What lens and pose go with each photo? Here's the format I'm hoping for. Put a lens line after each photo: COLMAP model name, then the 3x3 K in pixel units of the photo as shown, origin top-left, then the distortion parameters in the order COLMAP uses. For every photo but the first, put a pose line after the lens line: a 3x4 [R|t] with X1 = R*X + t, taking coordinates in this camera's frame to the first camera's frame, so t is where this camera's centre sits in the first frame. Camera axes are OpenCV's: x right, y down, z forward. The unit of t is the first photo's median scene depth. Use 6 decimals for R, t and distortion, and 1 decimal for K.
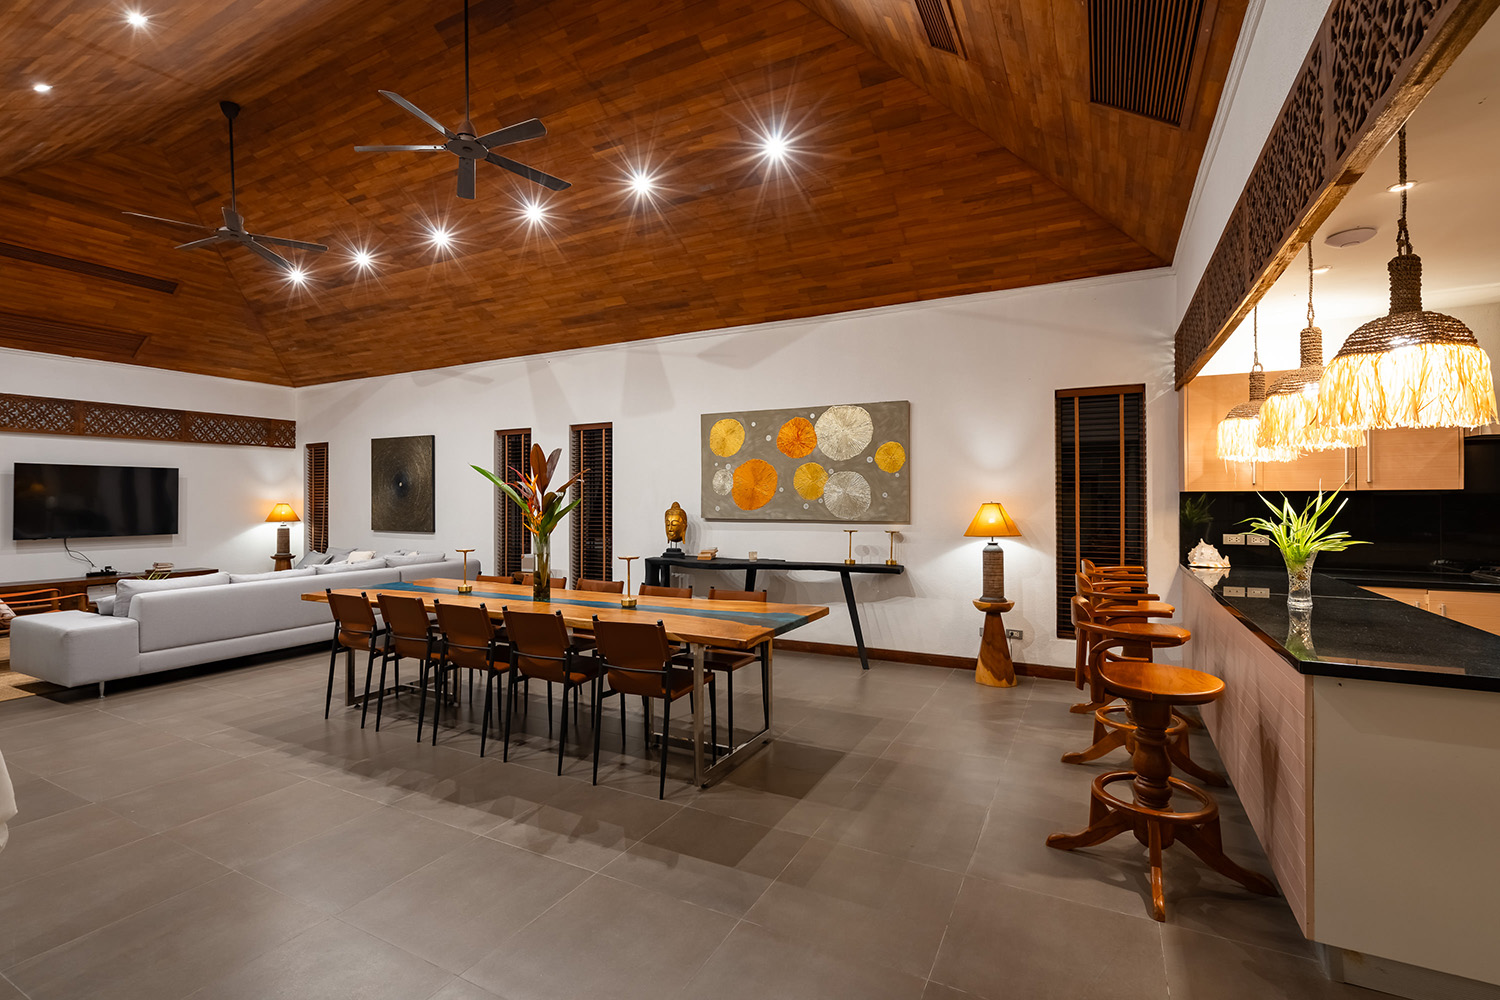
lens RADIAL K [[661.5, 0, 753.6], [0, 661.5, 501.6], [0, 0, 1]] dist [-0.003013, -0.000259]
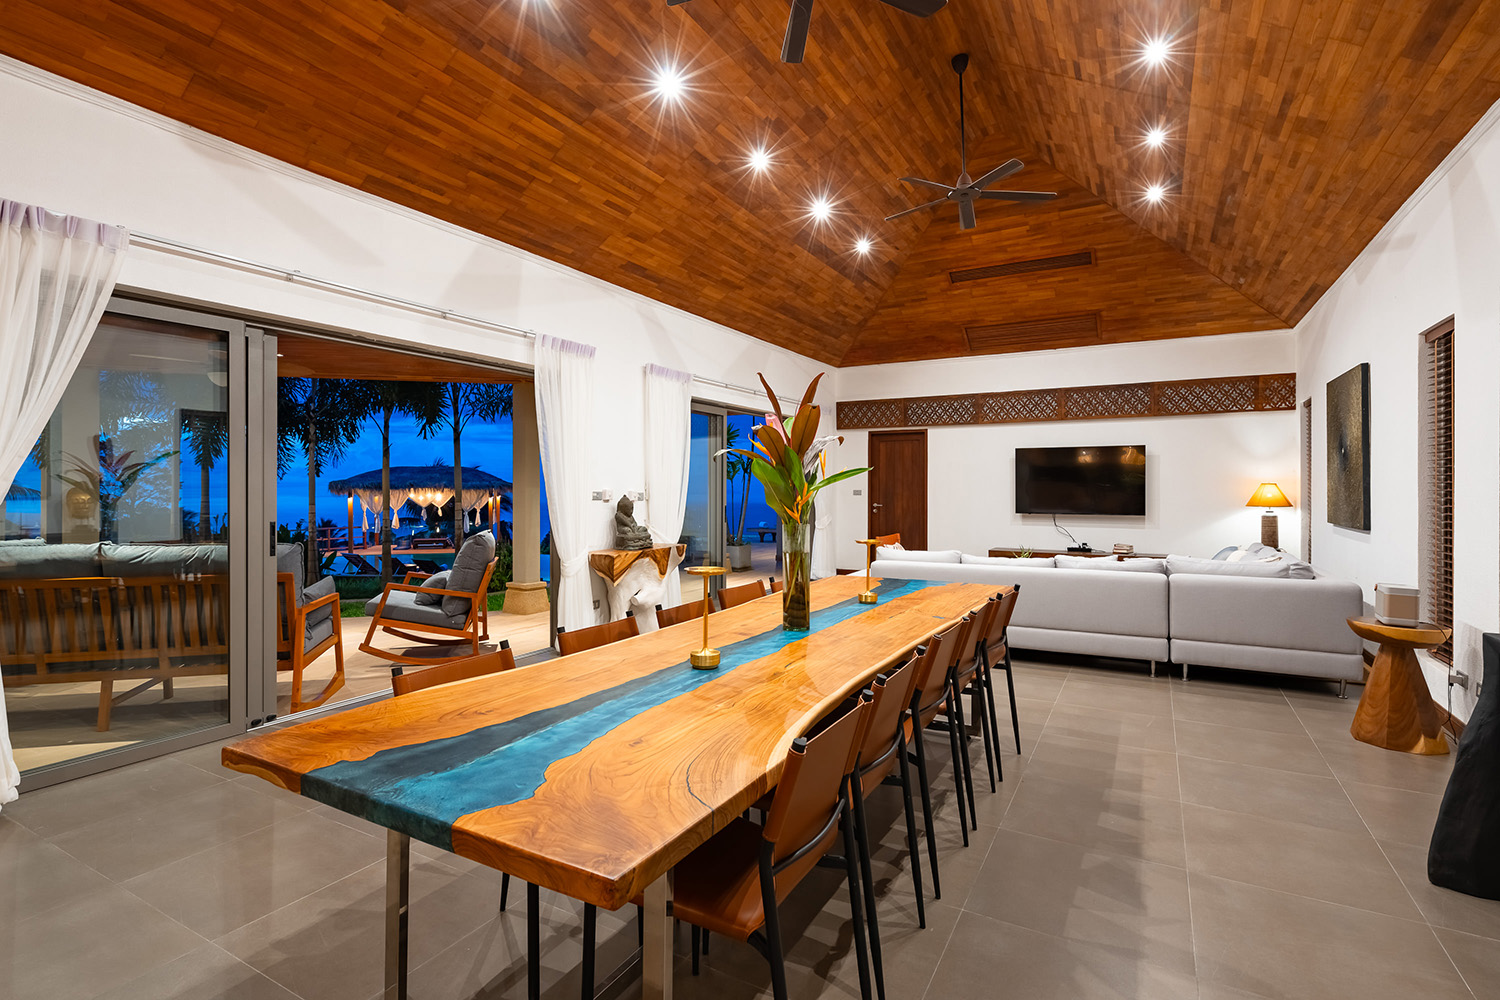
lens RADIAL K [[720.0, 0, 745.4], [0, 720.0, 484.7], [0, 0, 1]] dist [0.000172, -0.000059]
pose [[-0.039428, -0.002920, -0.999218, 0.175567], [-0.003415, 0.999990, -0.002787, 0.010611], [0.999217, 0.003303, -0.039438, 0.507567]]
